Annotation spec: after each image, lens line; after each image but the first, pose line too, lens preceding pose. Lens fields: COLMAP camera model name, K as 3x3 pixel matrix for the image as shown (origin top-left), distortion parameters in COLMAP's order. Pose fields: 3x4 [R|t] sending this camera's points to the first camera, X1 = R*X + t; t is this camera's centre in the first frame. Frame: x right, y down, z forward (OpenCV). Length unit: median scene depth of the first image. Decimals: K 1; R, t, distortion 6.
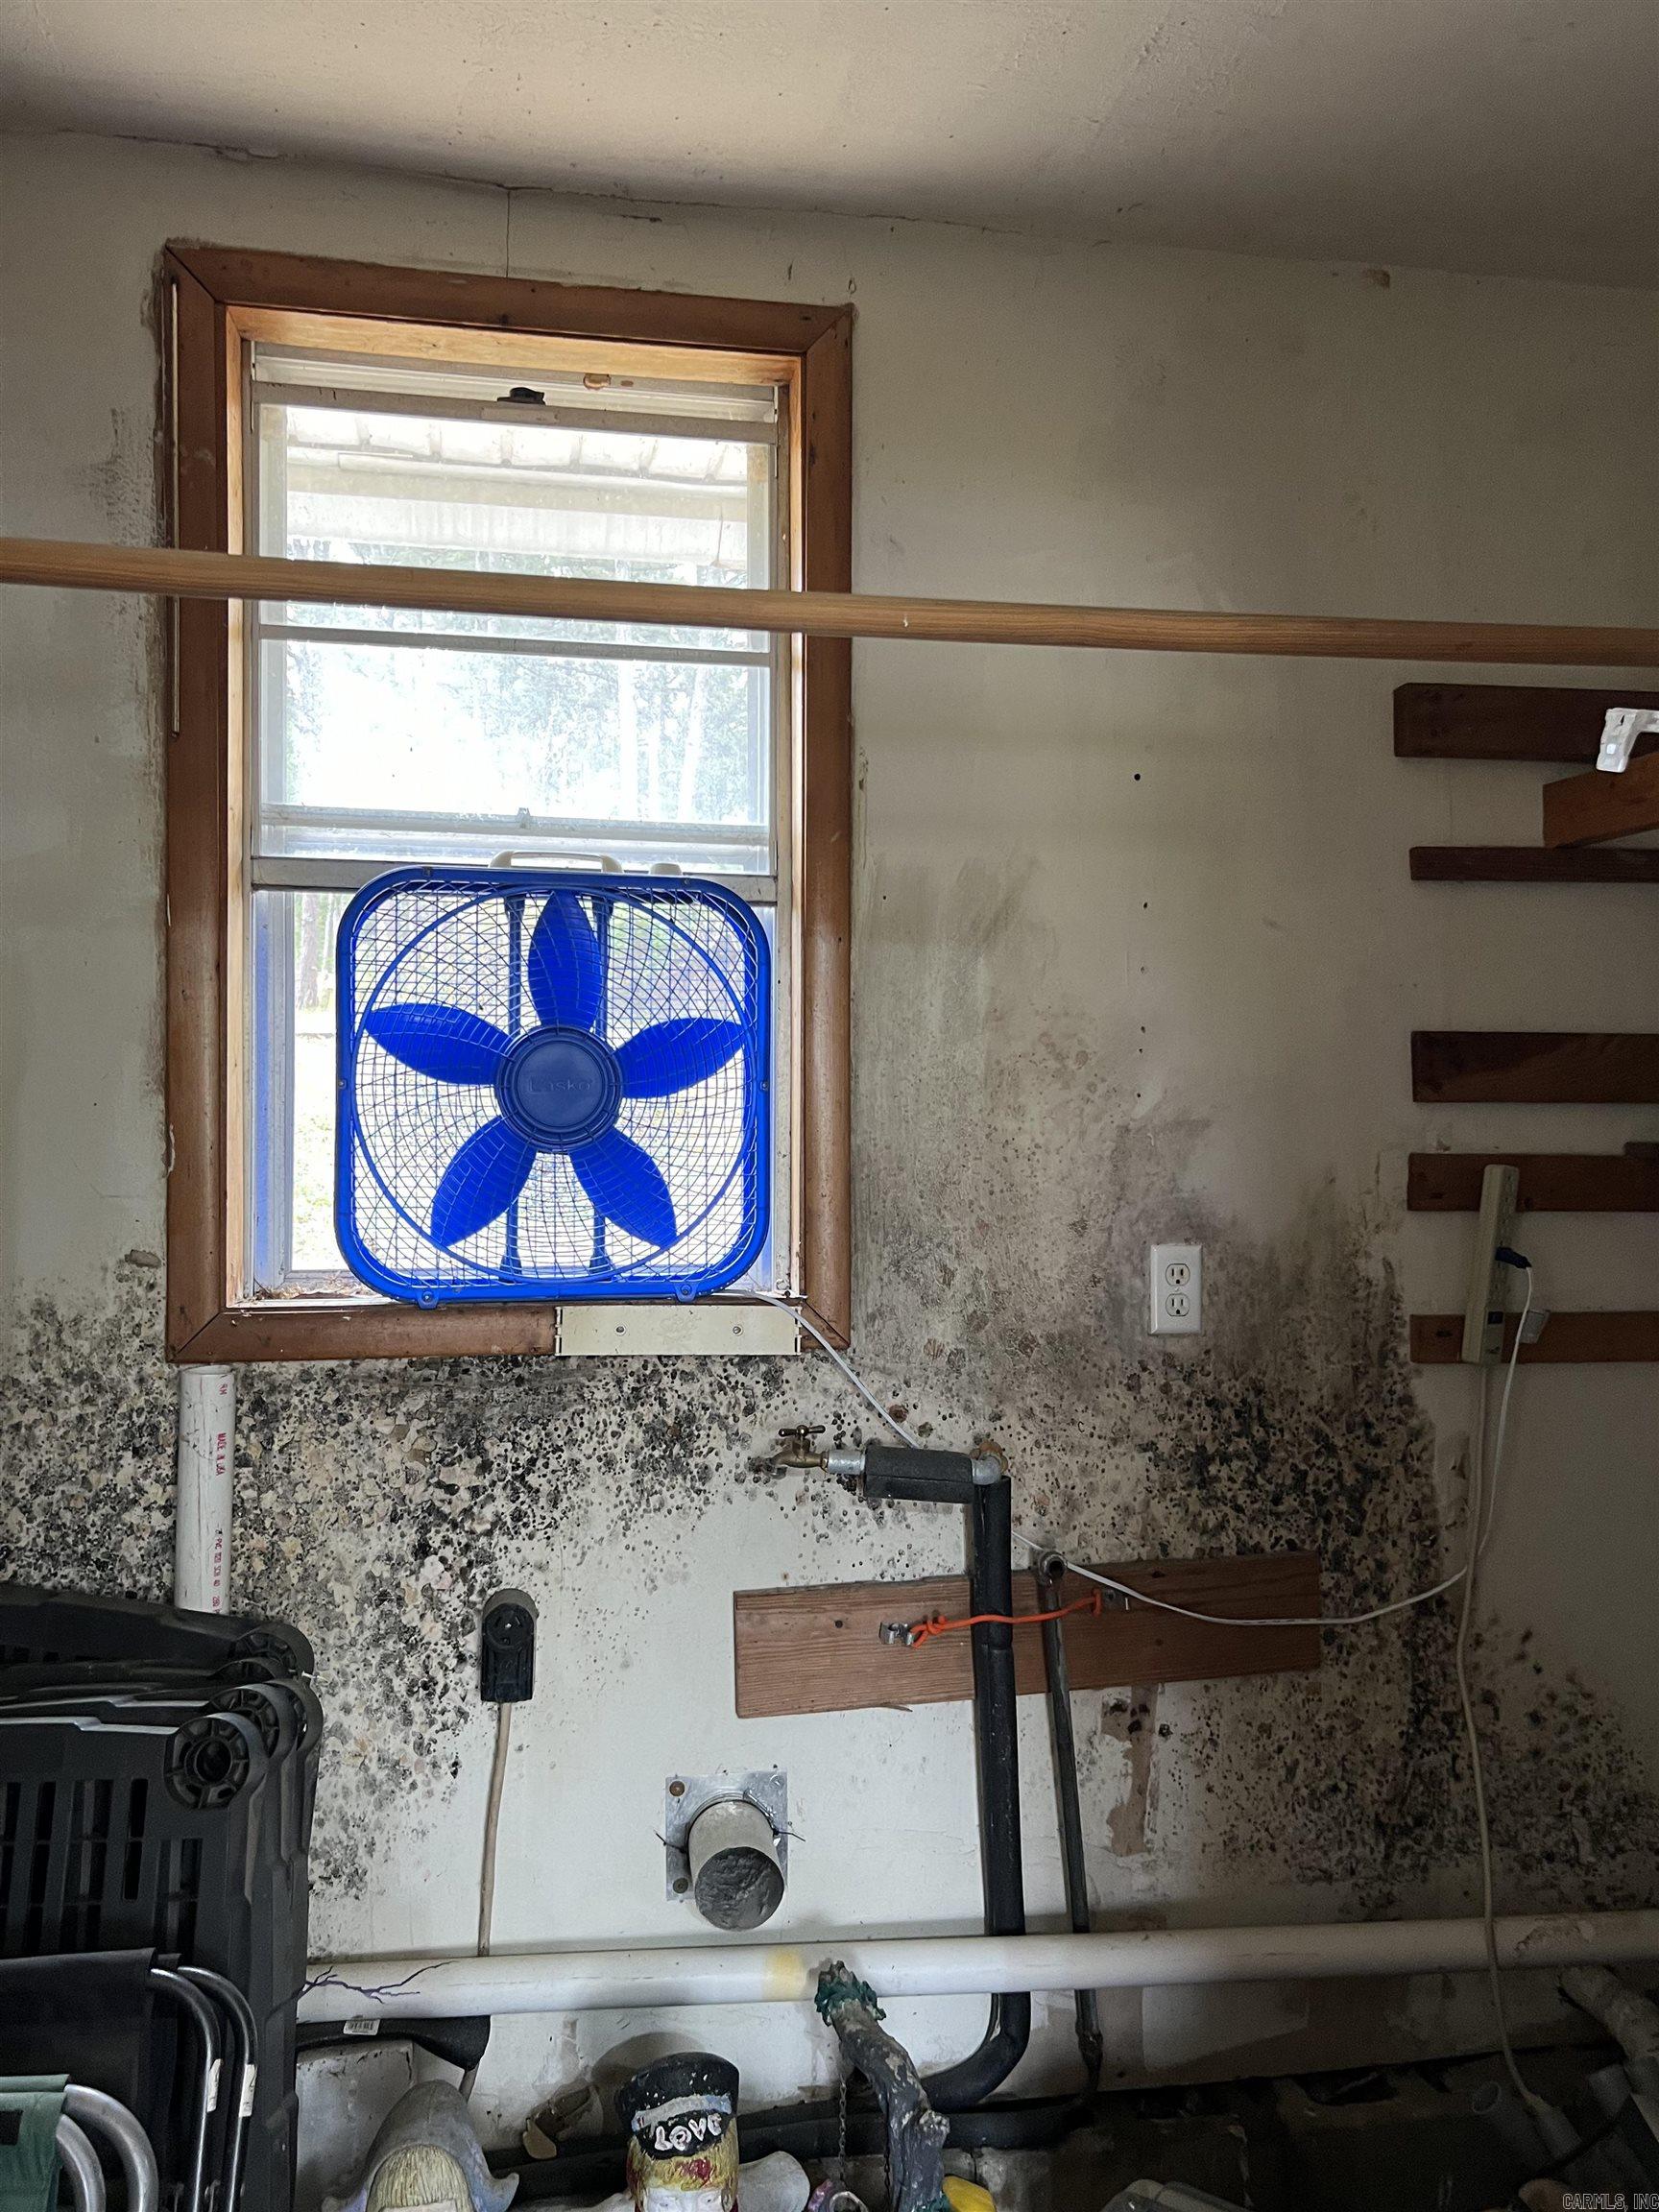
lens RADIAL K [[1659.7, 0, 828.1], [0, 1659.7, 1097.3], [0, 0, 1]] dist [0.040452, -0.046703]
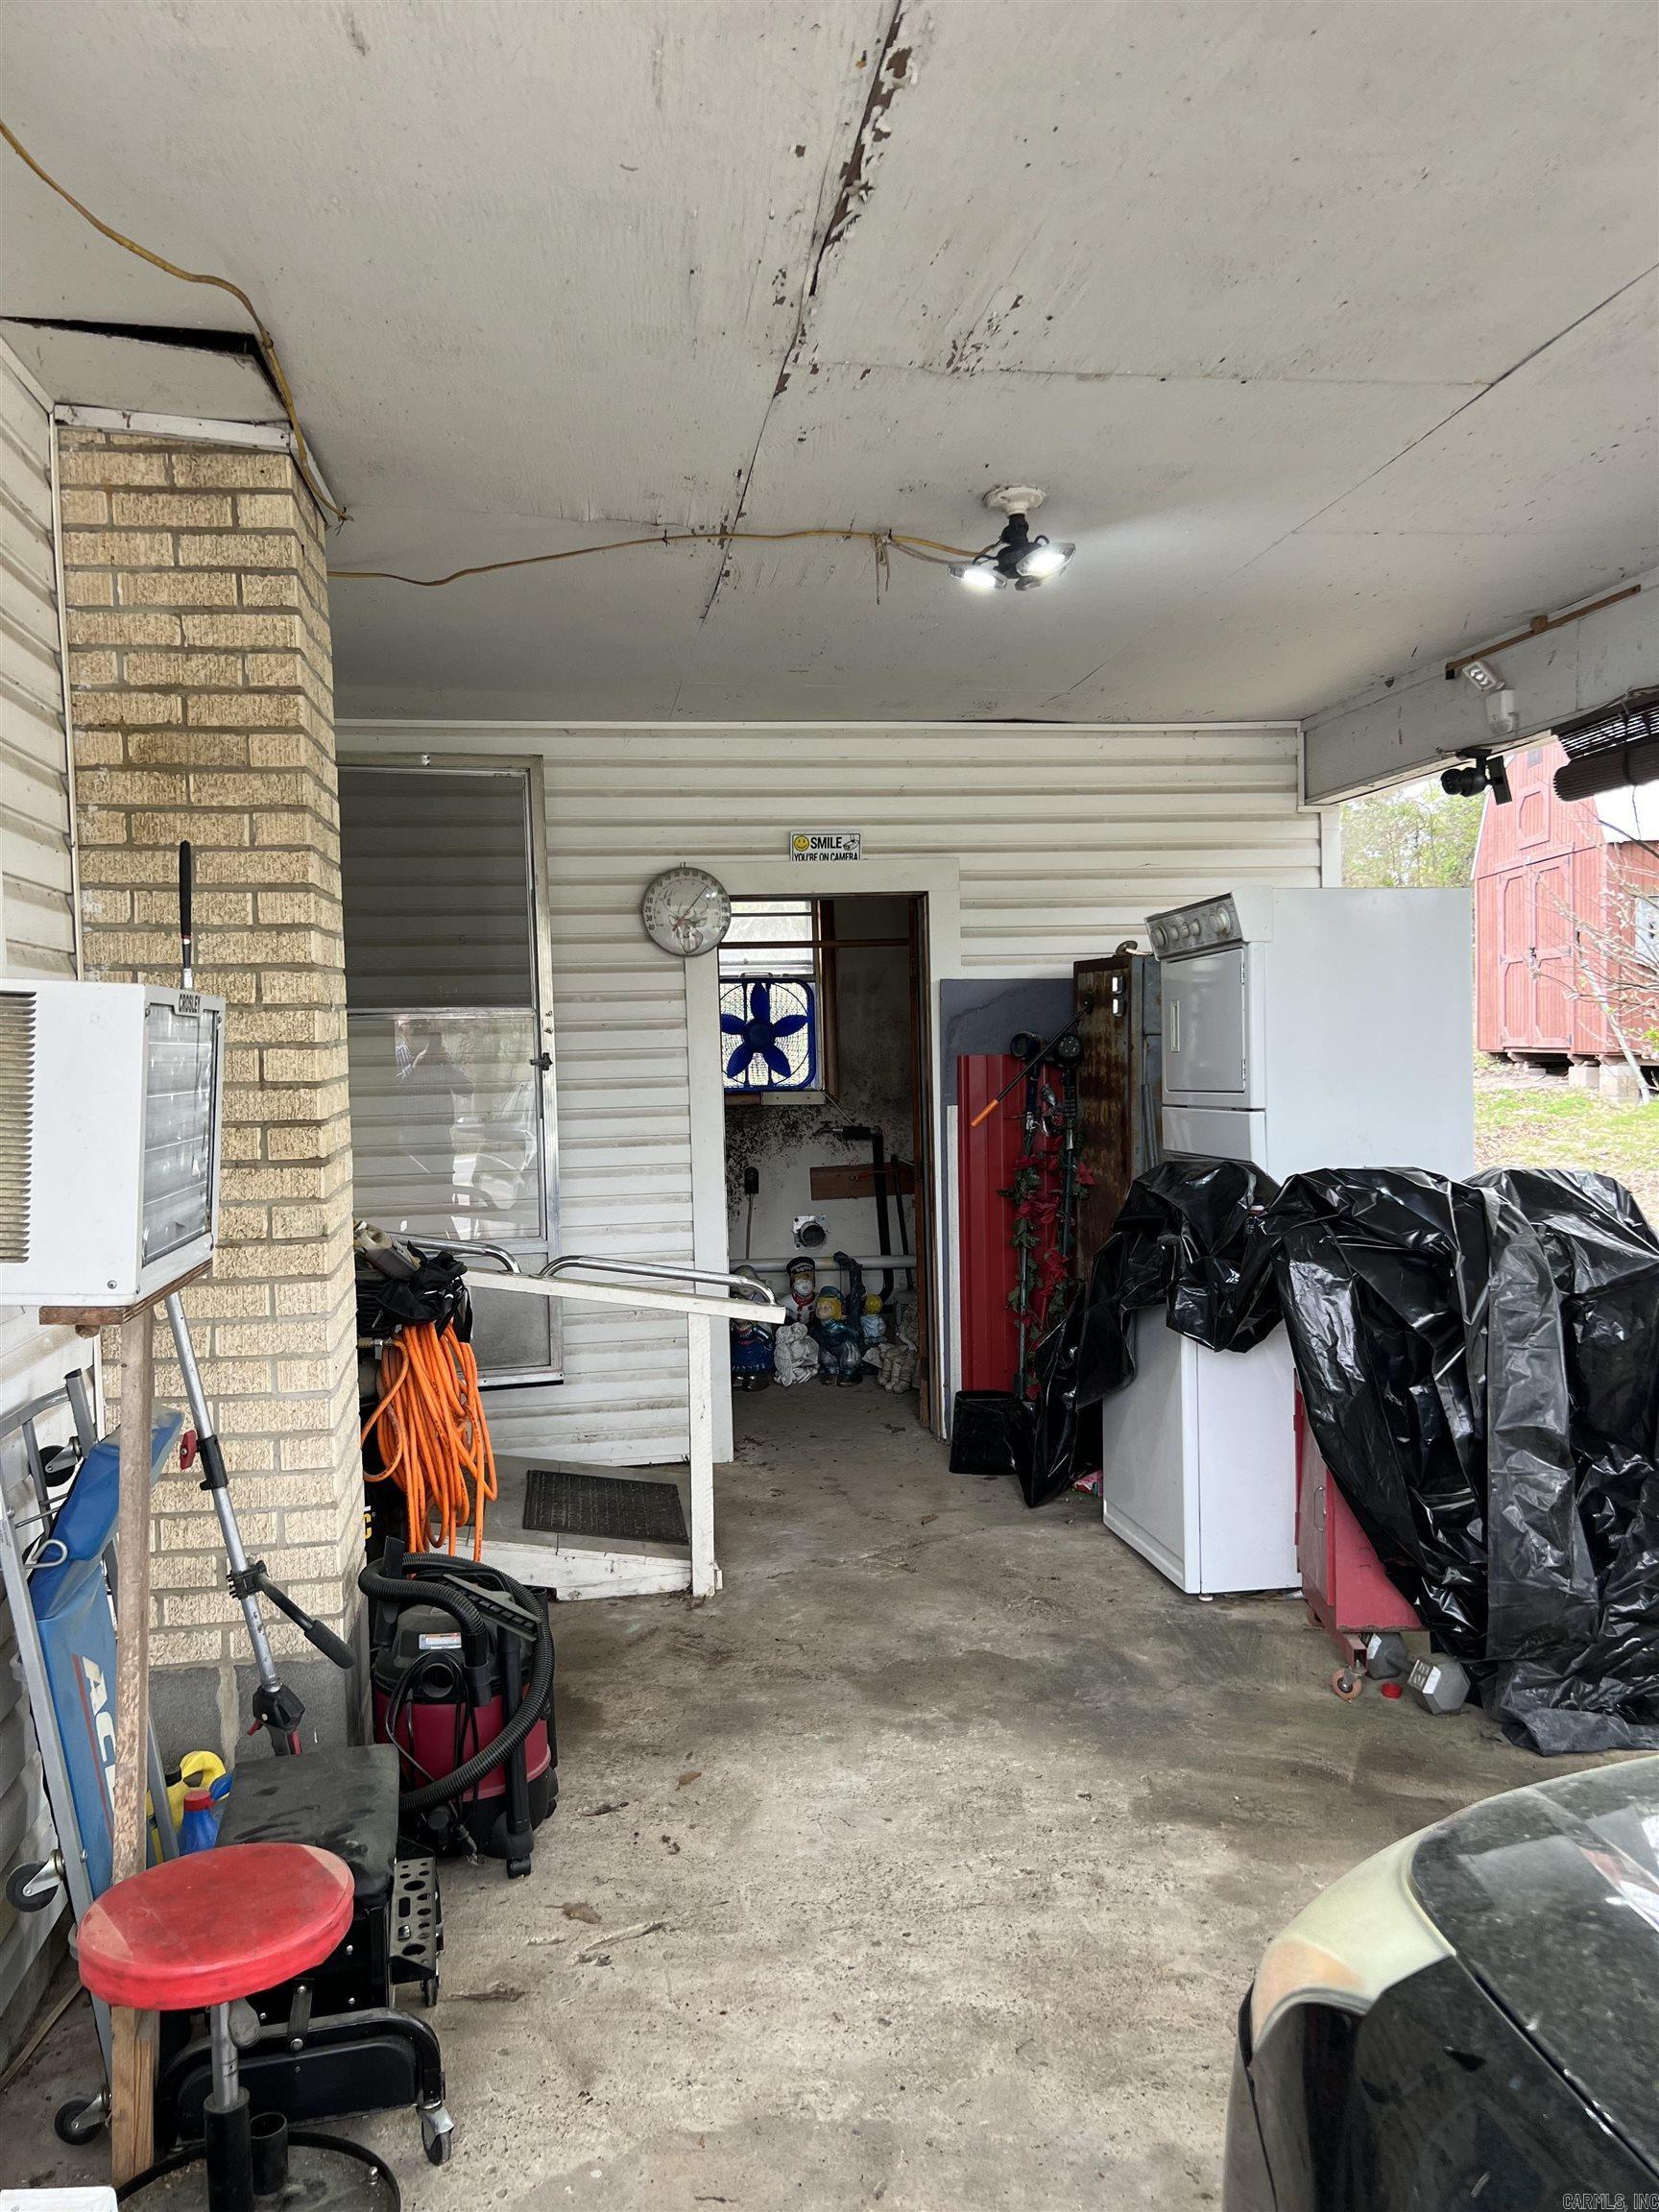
lens RADIAL K [[1659.7, 0, 829.4], [0, 1659.7, 1107.2], [0, 0, 1]] dist [0.040452, -0.046703]
pose [[0.999526, -0.030083, -0.006531, 0.015392], [0.030232, 0.999255, 0.023998, 0.072272], [0.005804, -0.024185, 0.999691, -2.713192]]
